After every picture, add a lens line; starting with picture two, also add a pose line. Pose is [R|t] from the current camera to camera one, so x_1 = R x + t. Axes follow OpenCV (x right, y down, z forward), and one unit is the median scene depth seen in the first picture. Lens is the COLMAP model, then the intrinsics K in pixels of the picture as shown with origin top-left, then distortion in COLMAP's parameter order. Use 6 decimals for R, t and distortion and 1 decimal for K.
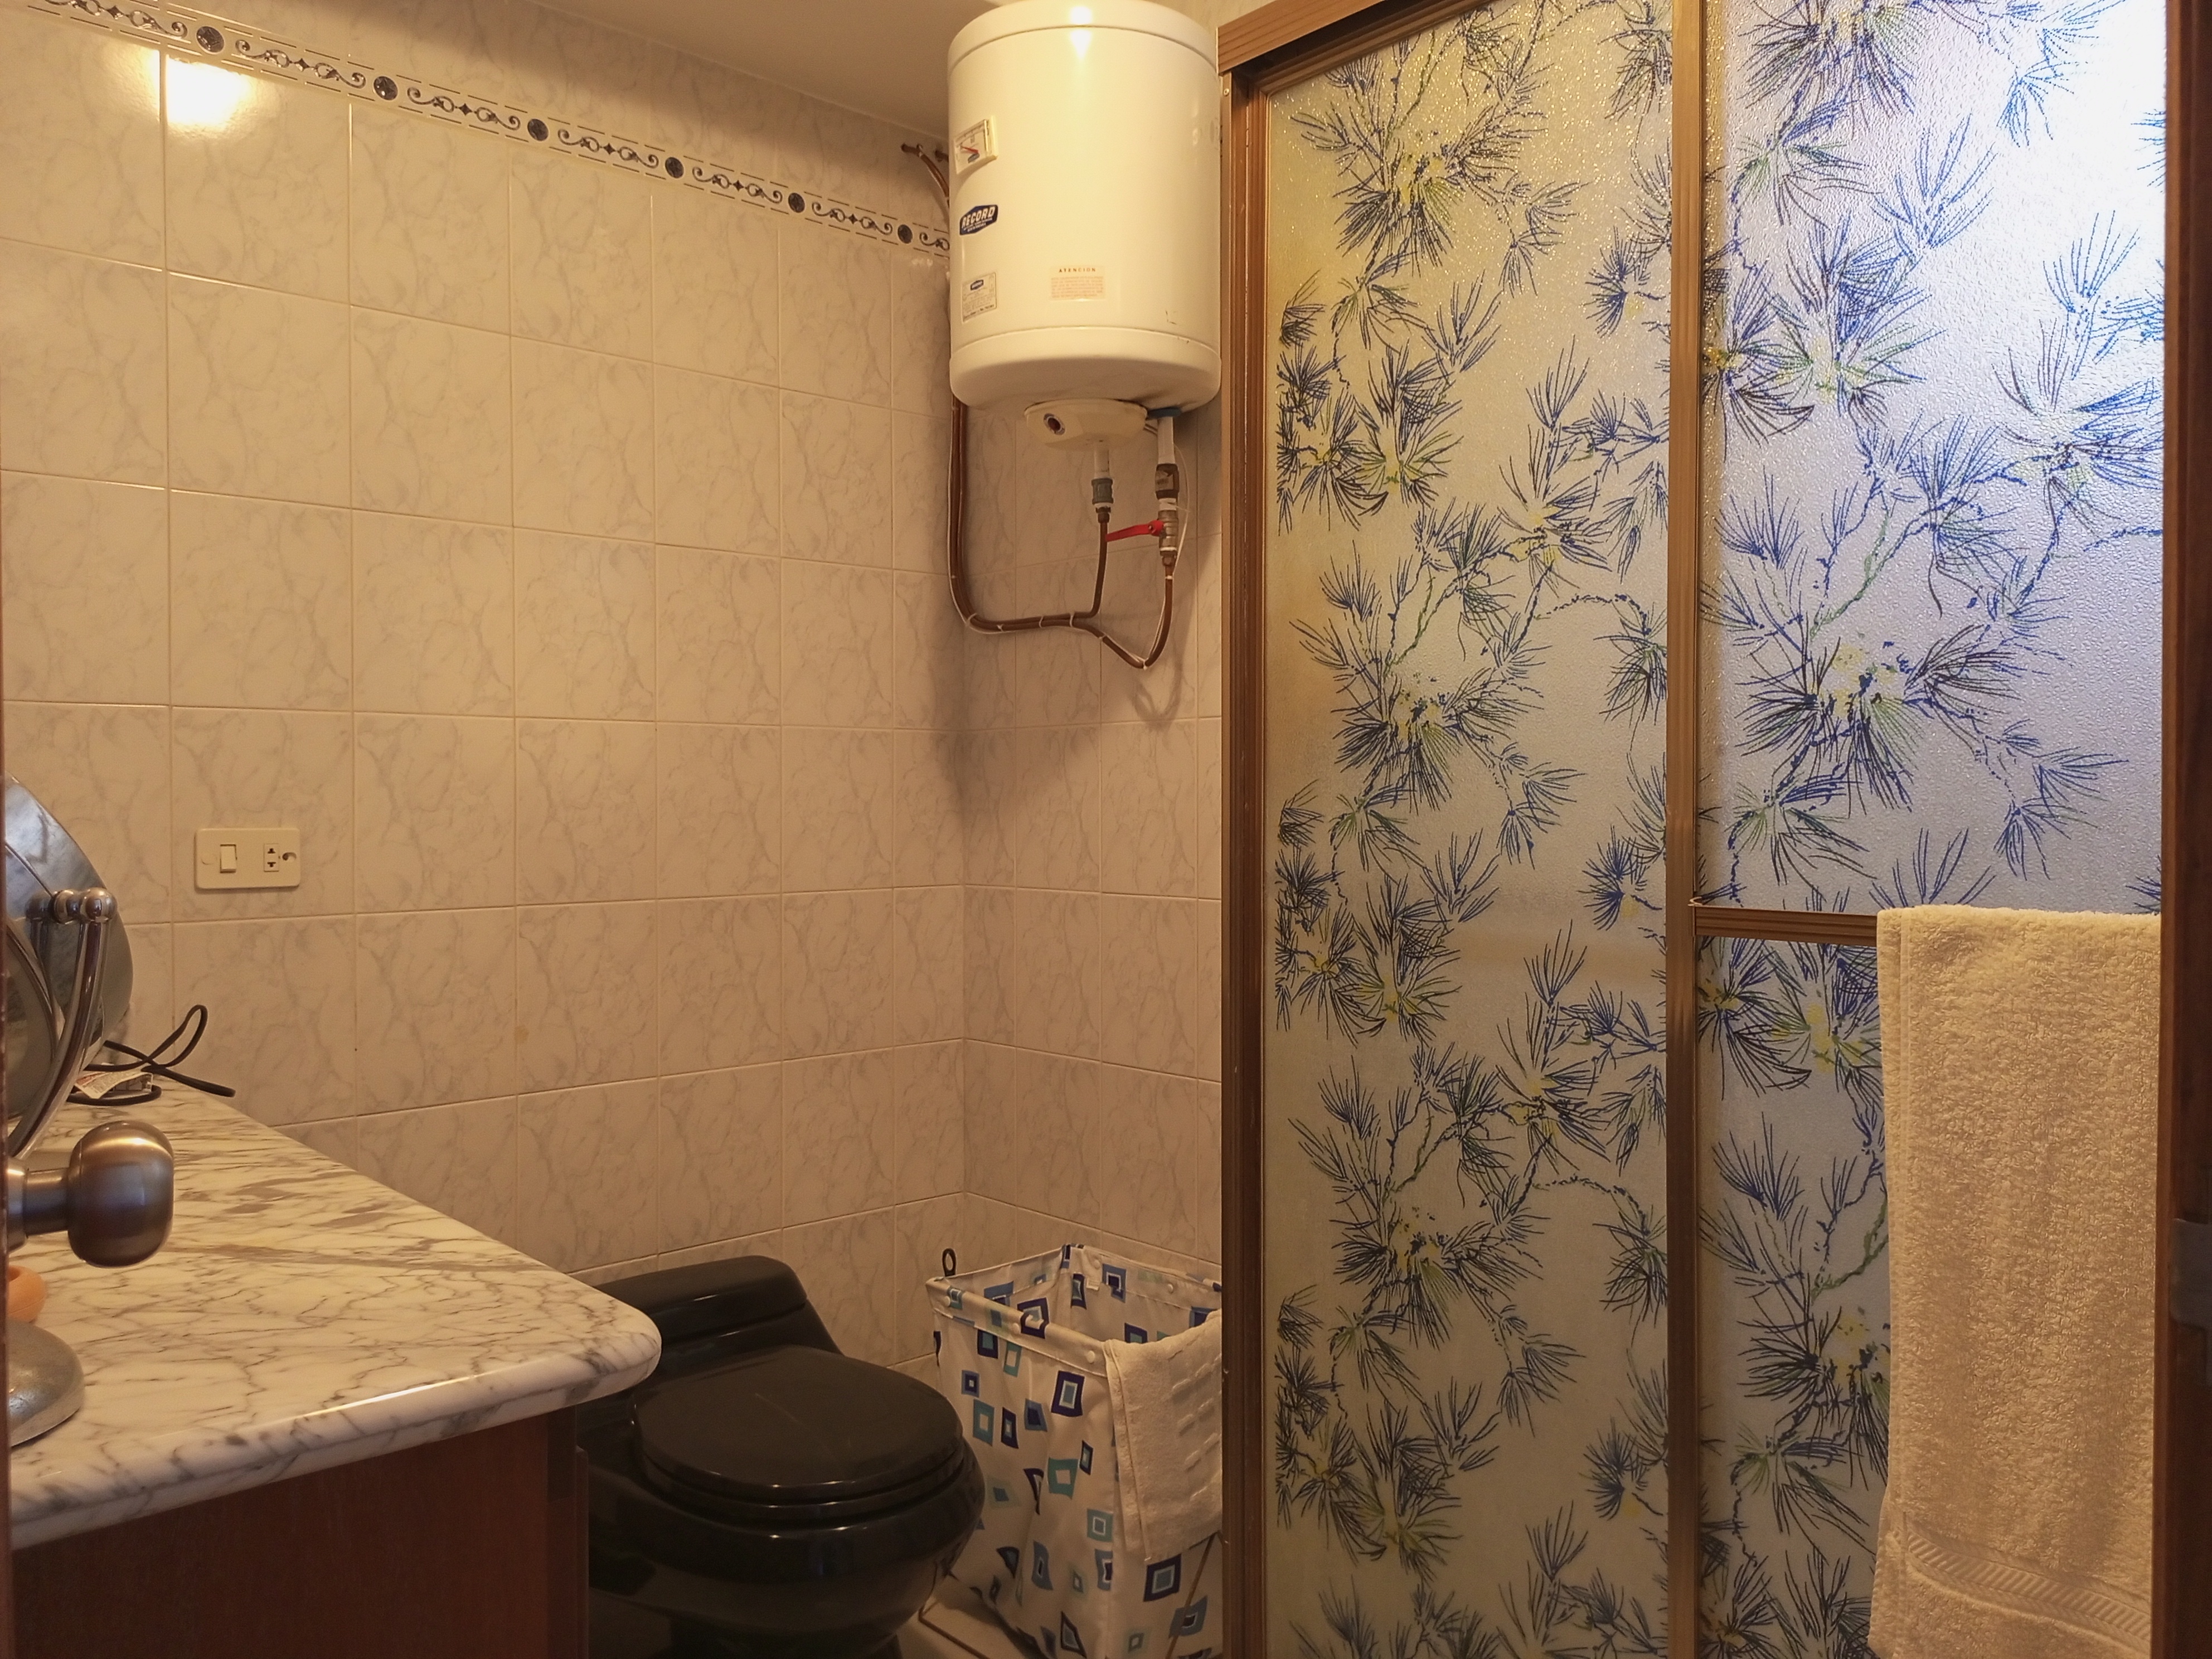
lens RADIAL K [[1643.7, 0, 1109.8], [0, 1643.7, 815.2], [0, 0, 1]] dist [0.055032, -0.054911]
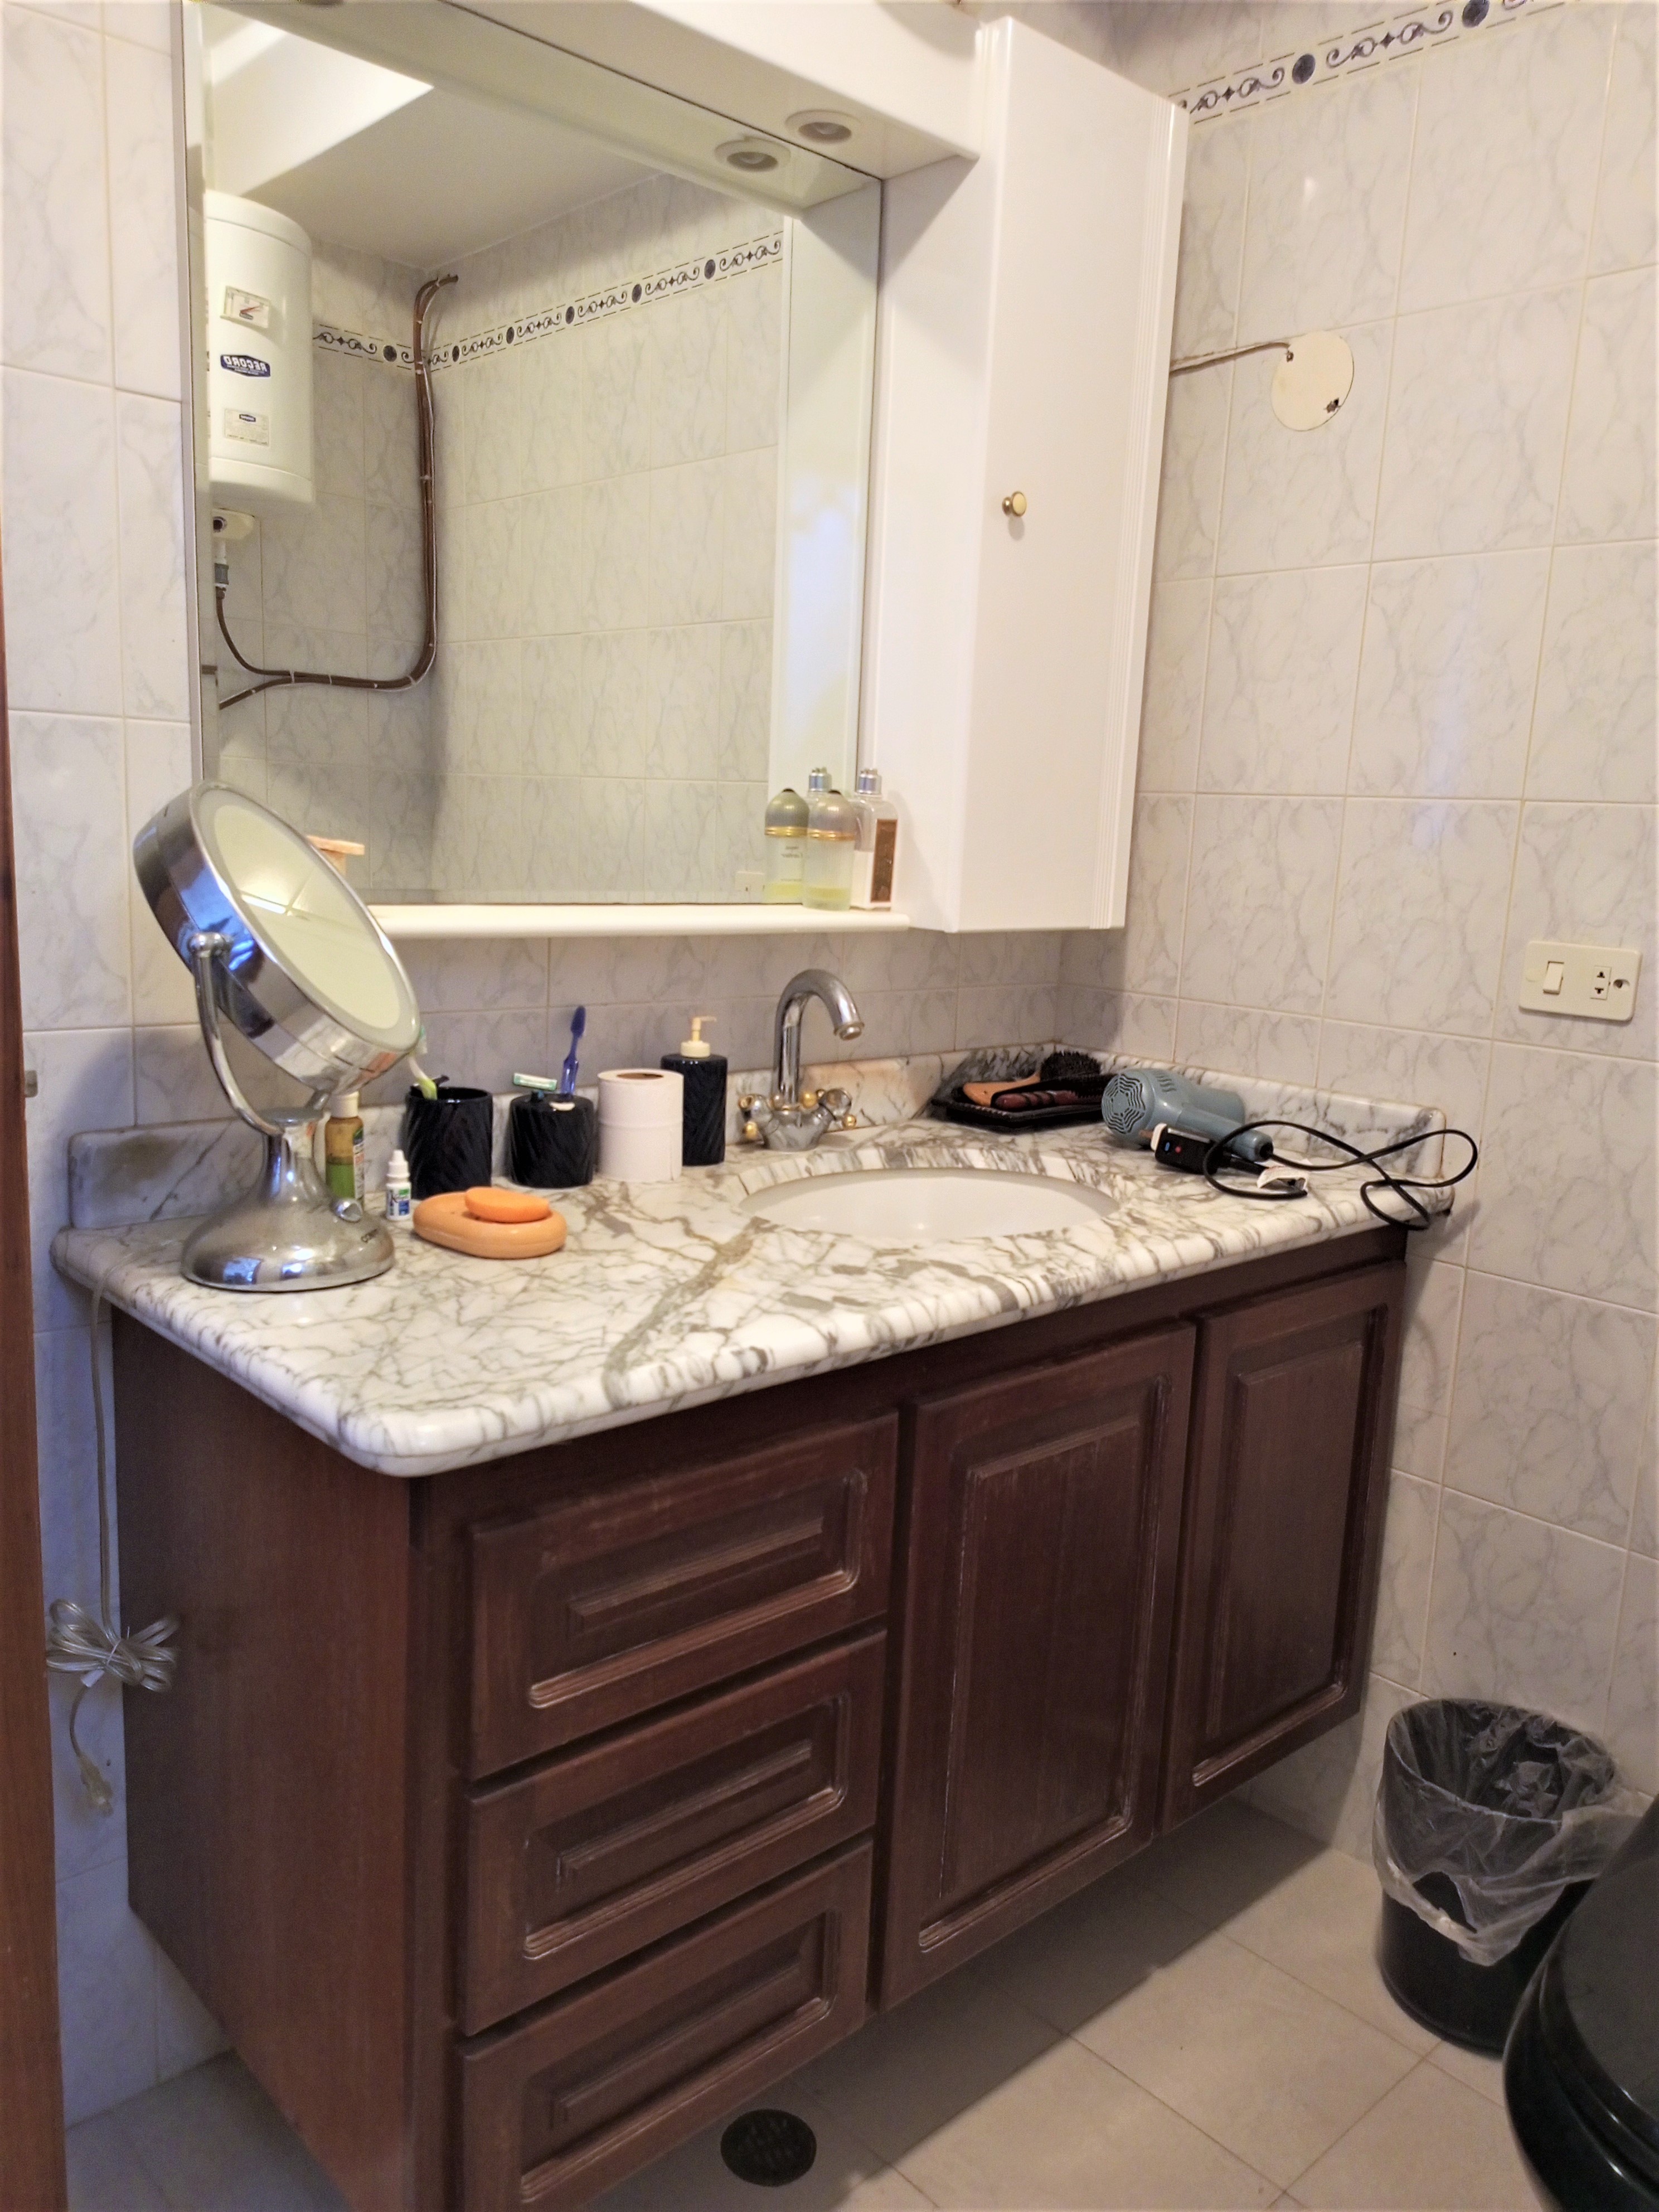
lens RADIAL K [[1643.7, 0, 834.0], [0, 1643.7, 1109.0], [0, 0, 1]] dist [0.055032, -0.054911]
pose [[0.014925, 0.175569, -0.984354, 0.602116], [-0.061278, 0.982774, 0.174358, -0.062808], [0.998009, 0.057717, 0.025426, 1.097420]]
